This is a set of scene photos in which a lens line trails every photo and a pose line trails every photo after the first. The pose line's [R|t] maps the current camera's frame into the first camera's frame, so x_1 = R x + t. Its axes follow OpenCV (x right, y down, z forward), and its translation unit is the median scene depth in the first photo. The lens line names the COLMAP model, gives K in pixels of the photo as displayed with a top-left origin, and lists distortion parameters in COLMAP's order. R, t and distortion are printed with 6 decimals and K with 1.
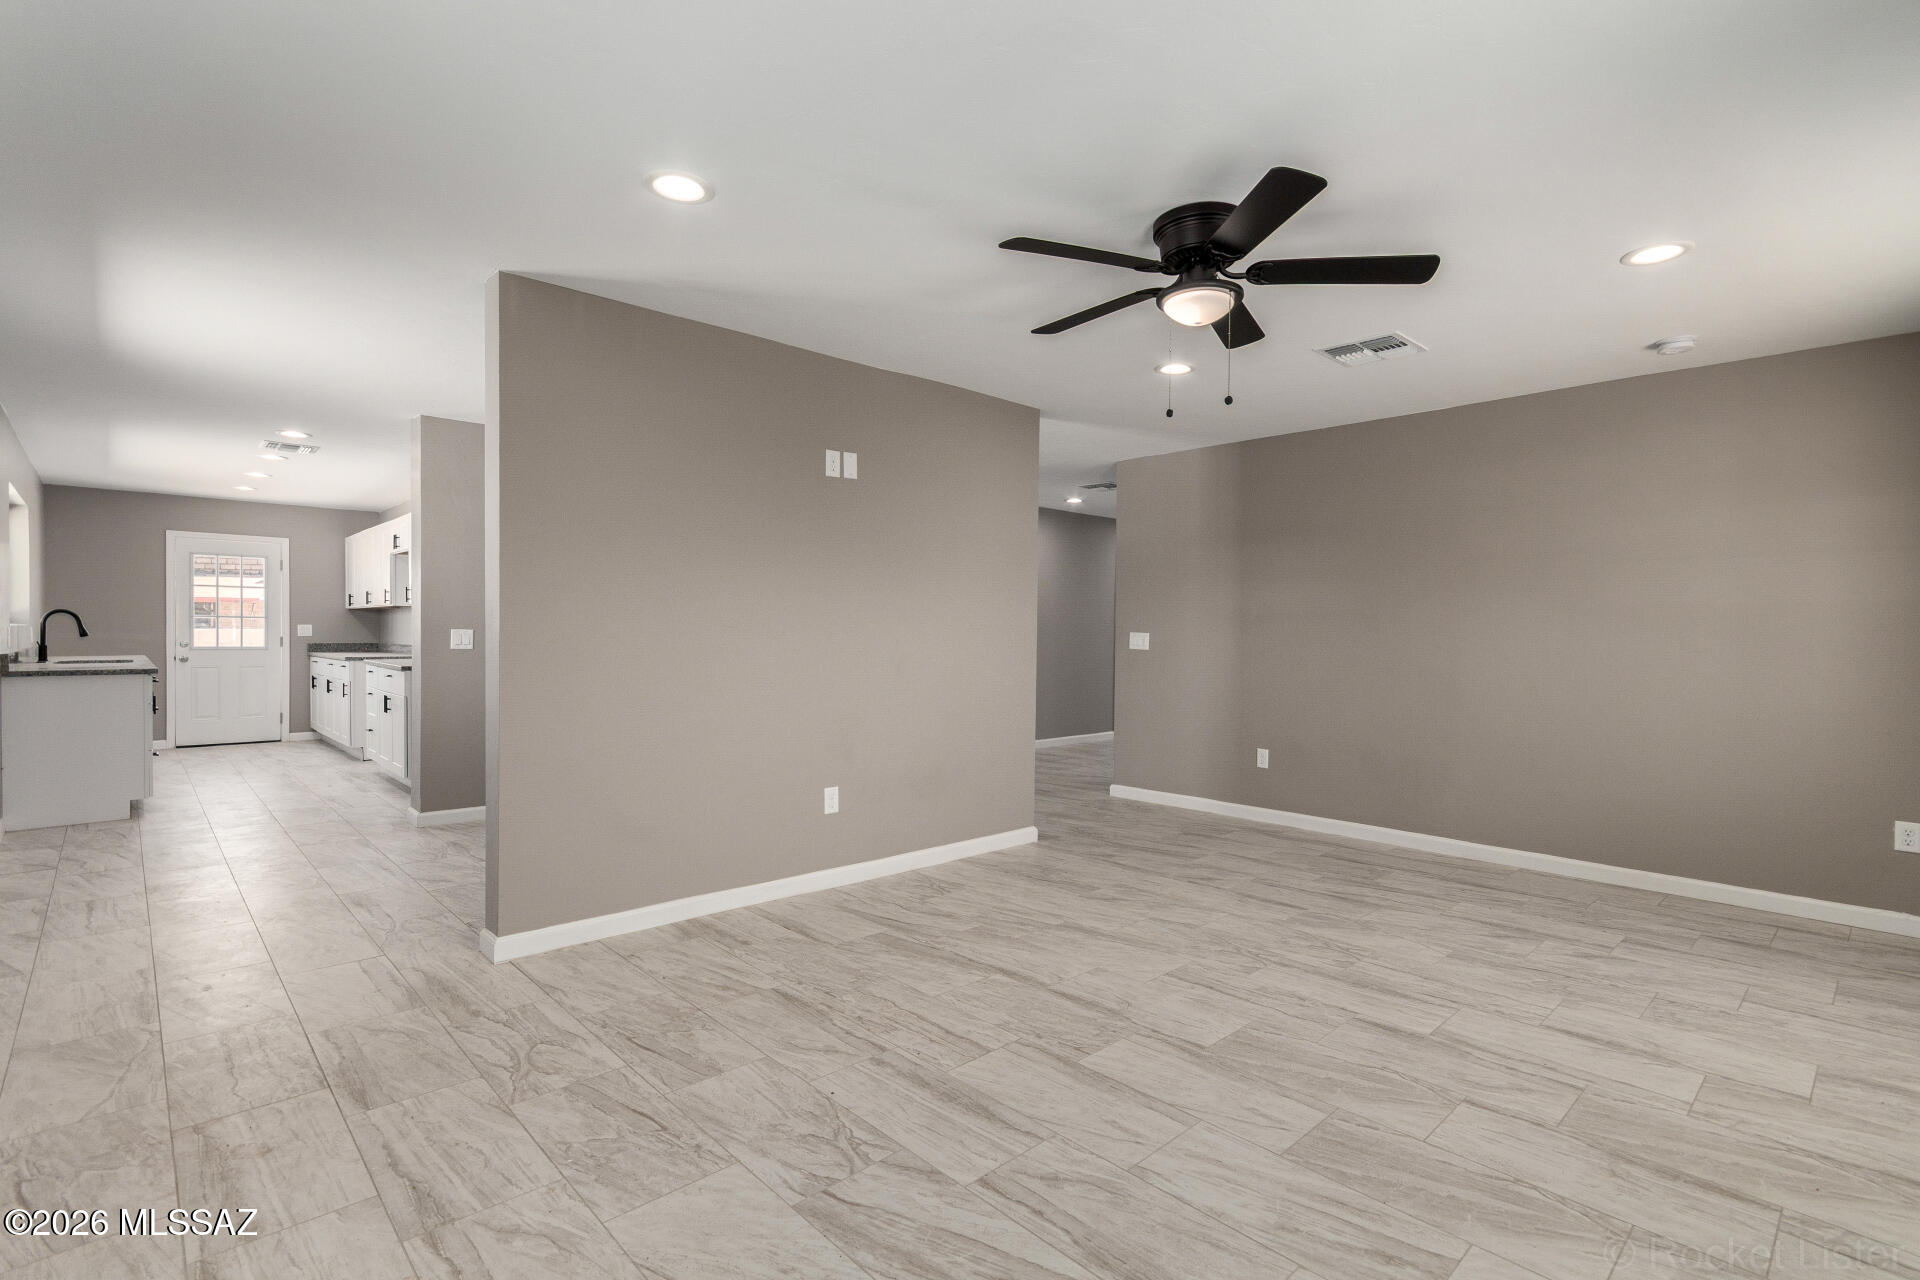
lens RADIAL K [[895.7, 0, 968.5], [0, 895.7, 640.5], [0, 0, 1]] dist [0.003481, 0.000948]
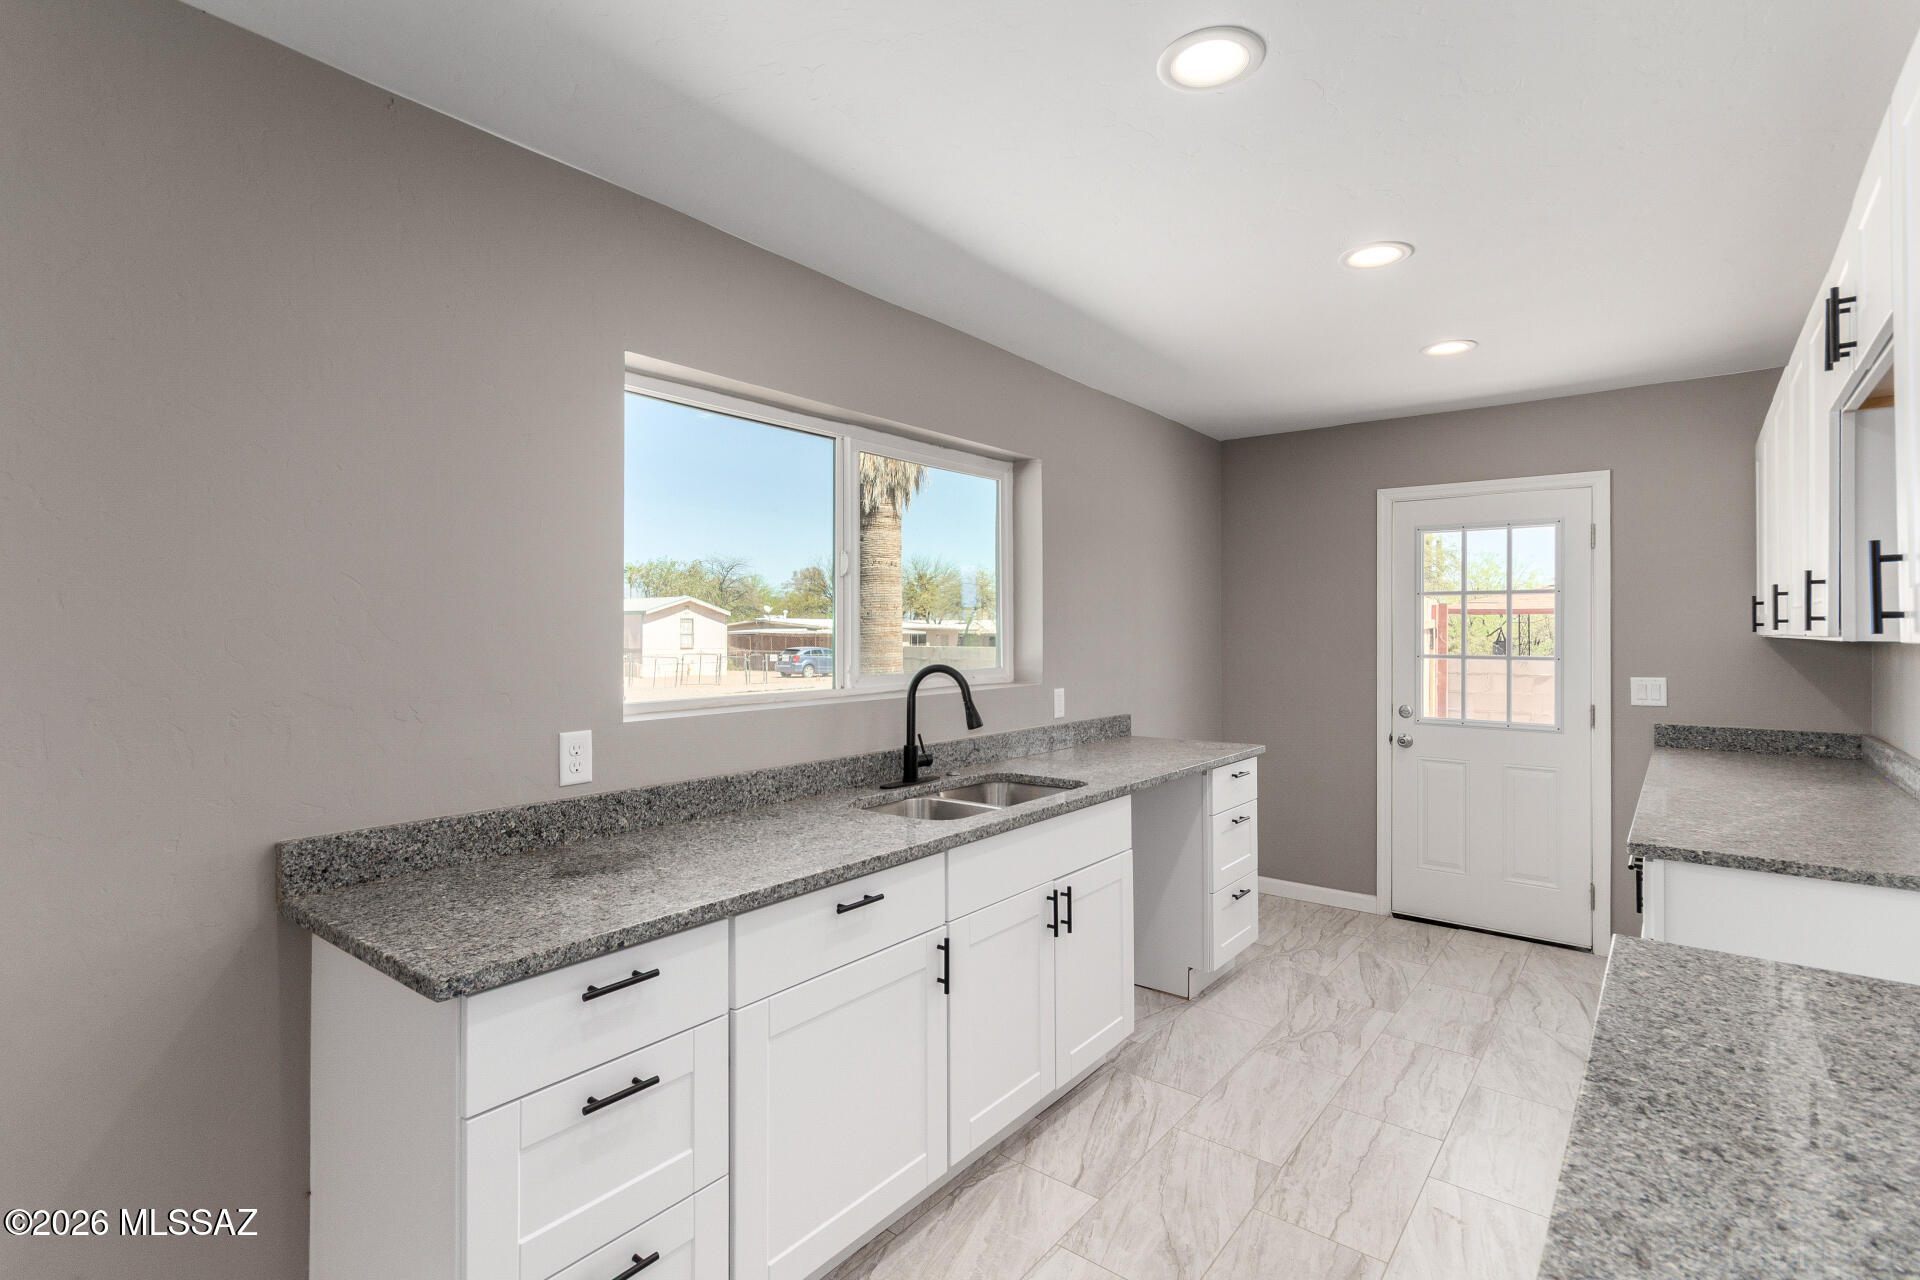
lens RADIAL K [[895.7, 0, 960.2], [0, 895.7, 622.8], [0, 0, 1]] dist [0.003481, 0.000948]
pose [[0.139963, -0.017077, -0.990010, -0.391737], [-0.010759, 0.999766, -0.018766, -0.032093], [0.990098, 0.013278, 0.139746, 0.652967]]
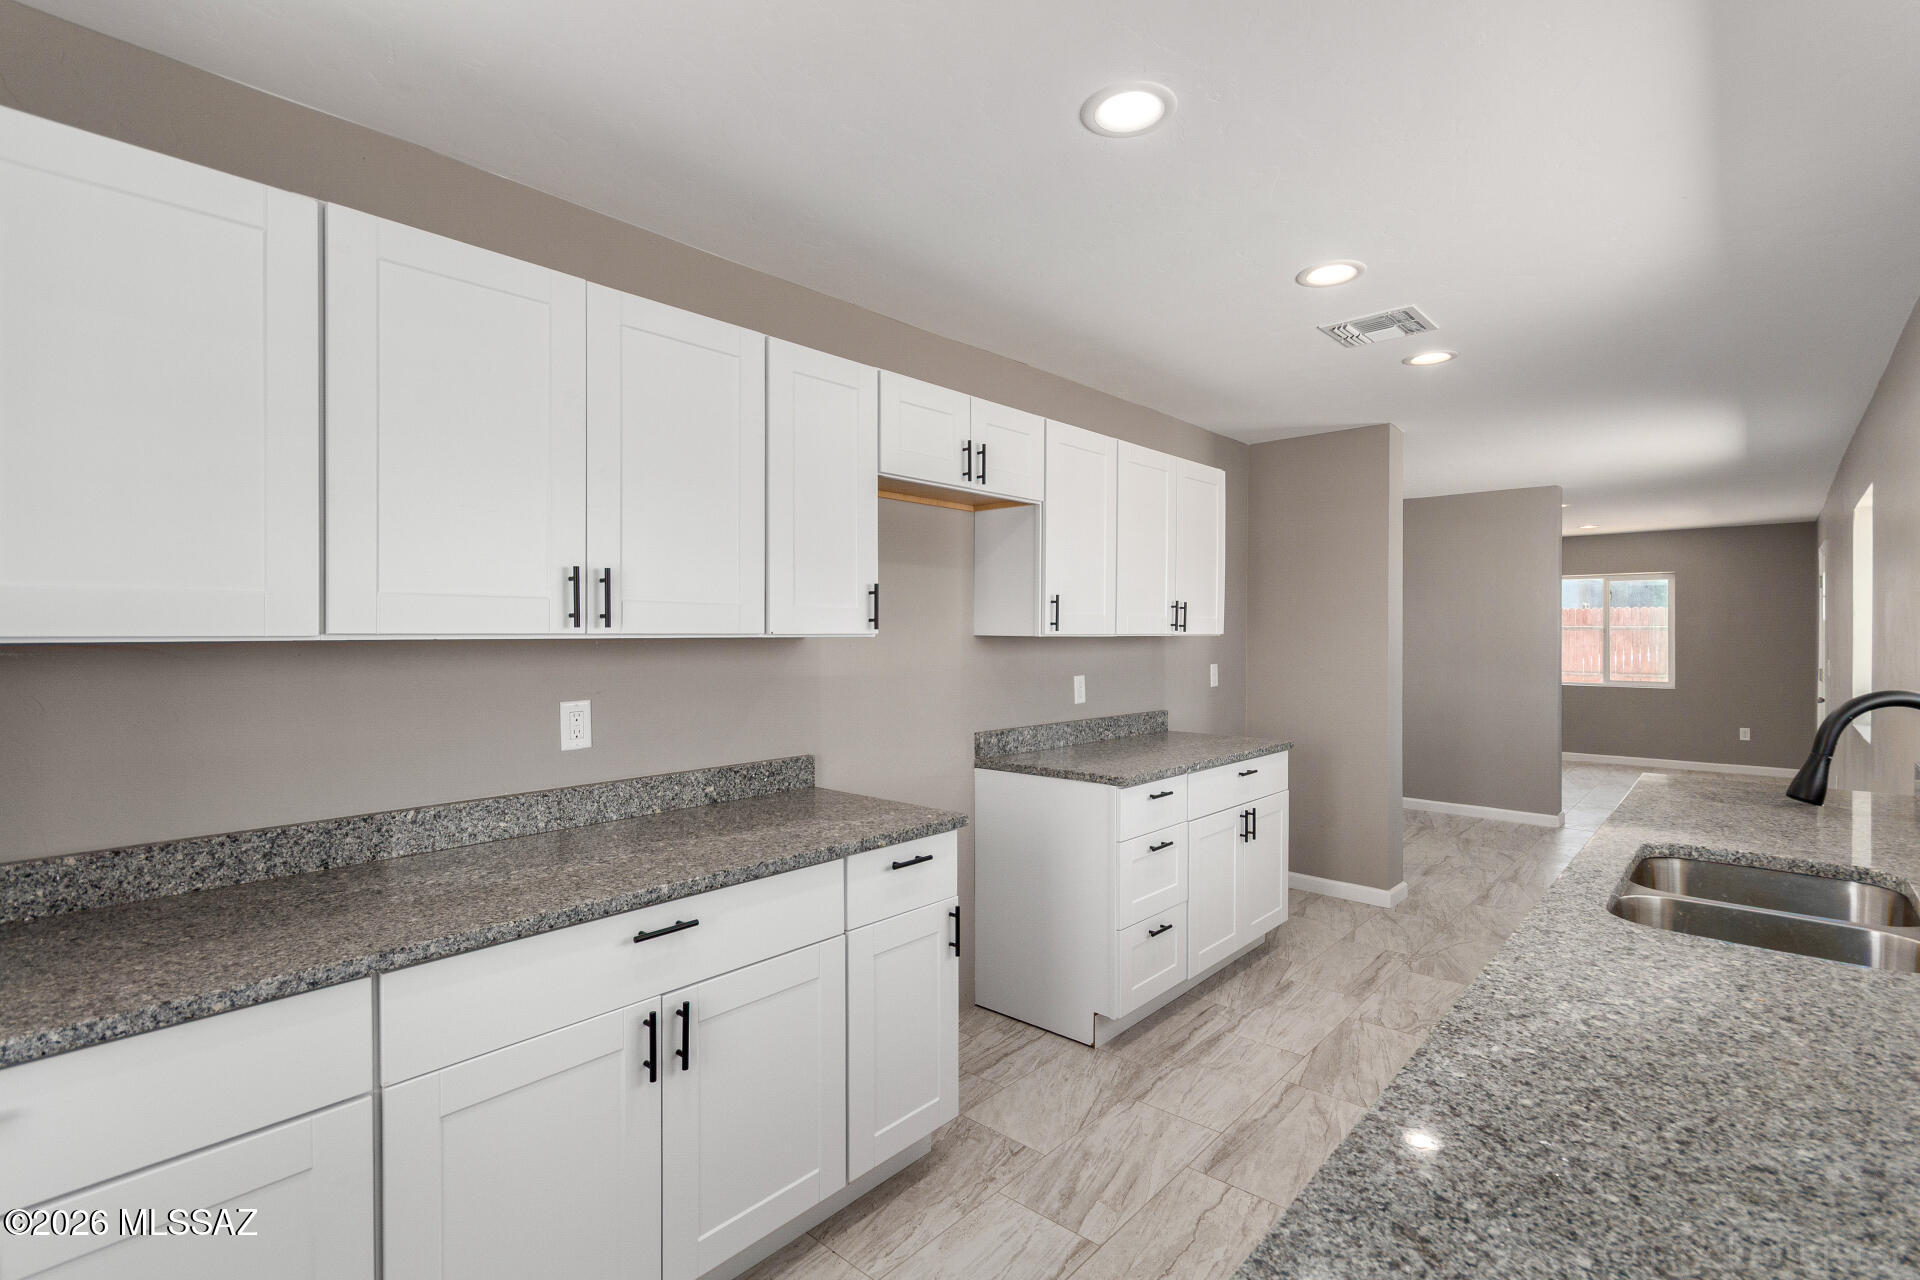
lens RADIAL K [[895.7, 0, 976.7], [0, 895.7, 635.3], [0, 0, 1]] dist [0.003481, 0.000948]
pose [[-0.098425, -0.010286, 0.995091, -0.840669], [0.010905, 0.999875, 0.011414, -0.037233], [-0.995085, 0.011975, -0.098301, 0.870411]]
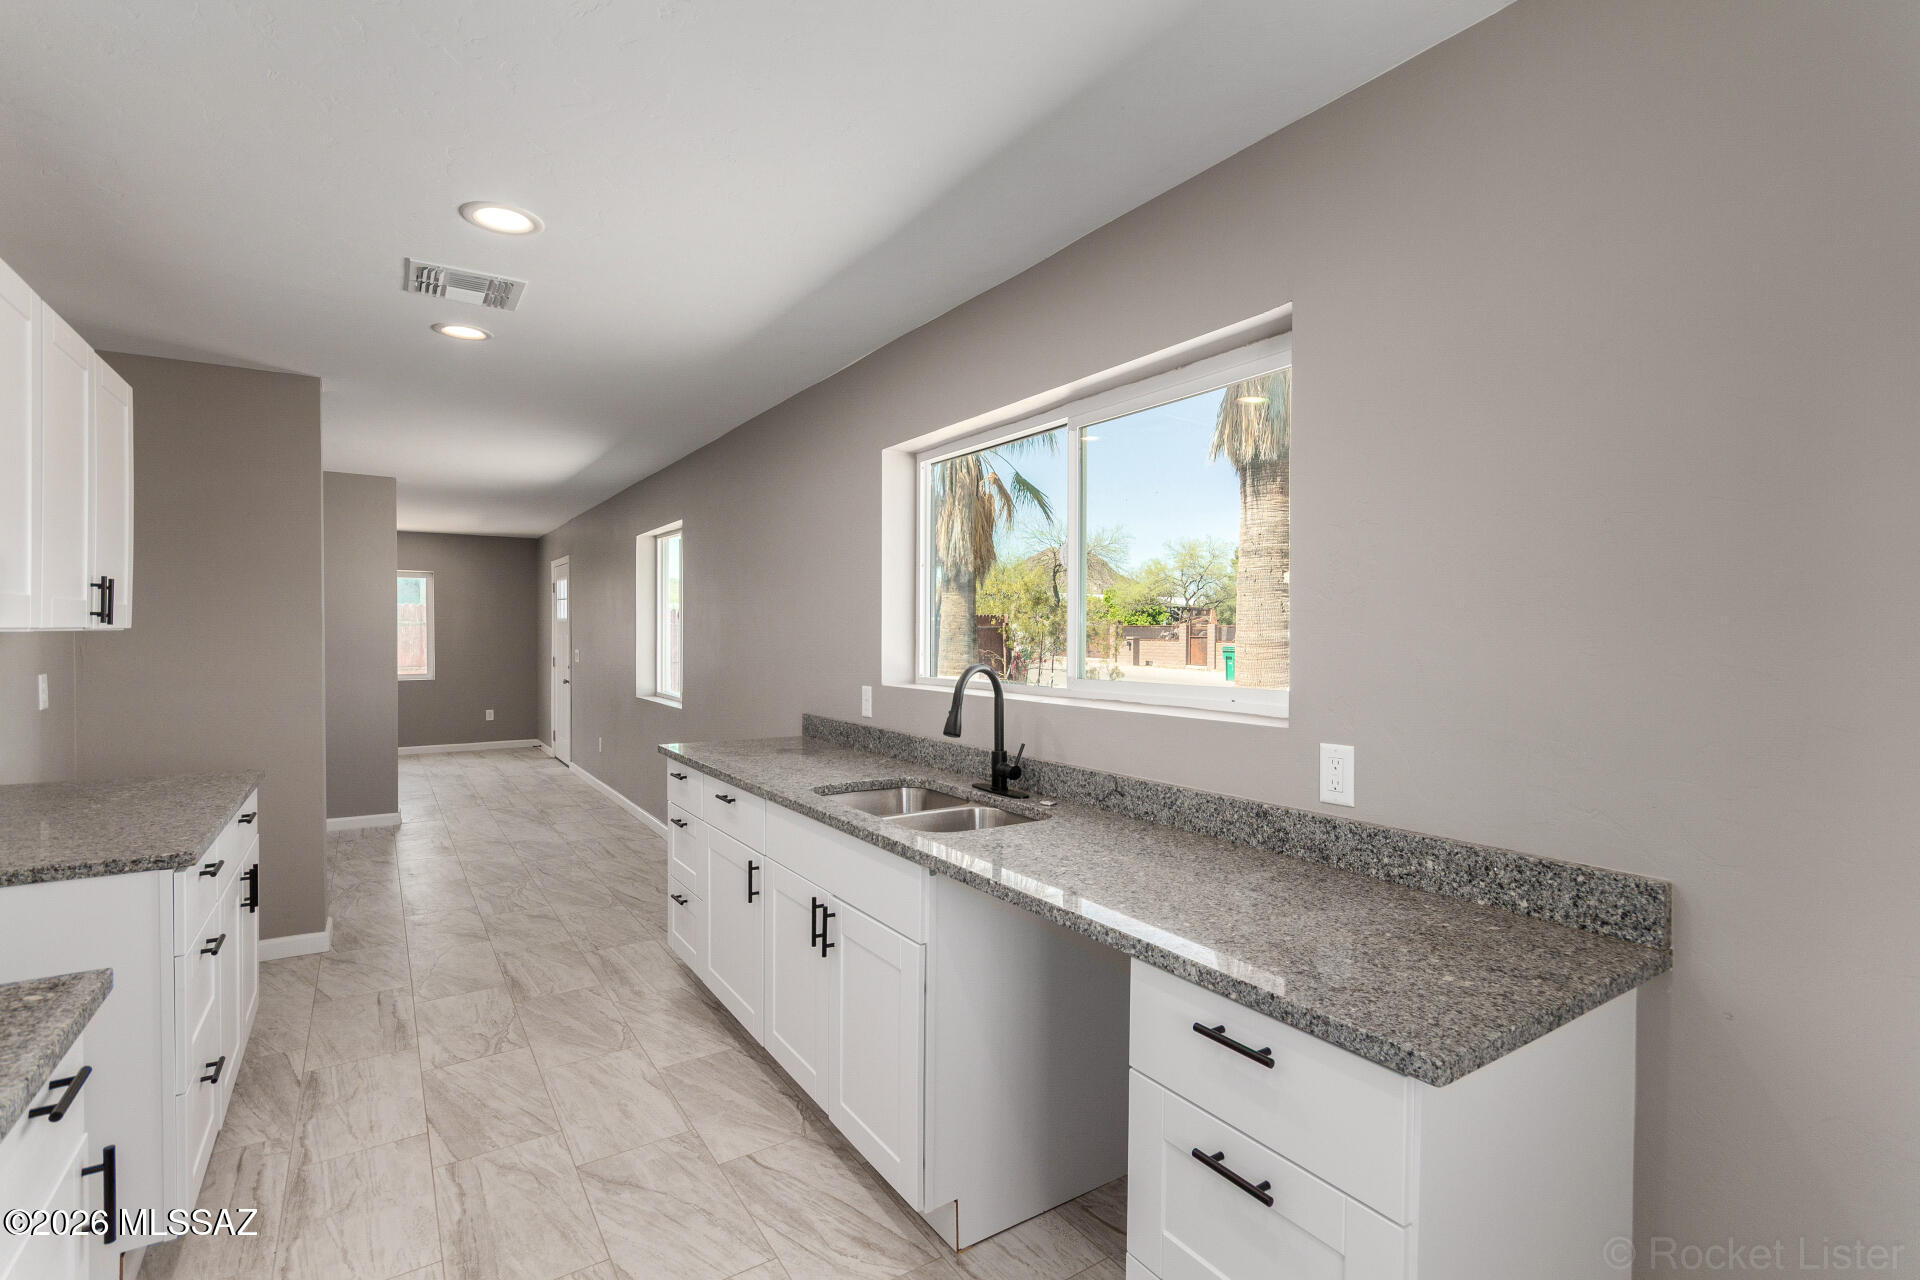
lens RADIAL K [[895.7, 0, 977.4], [0, 895.7, 643.5], [0, 0, 1]] dist [0.003481, 0.000948]
pose [[-0.986846, -0.012917, 0.161145, -0.738371], [-0.008326, 0.999541, 0.029134, -0.037549], [-0.161448, 0.027409, -0.986501, 0.959474]]
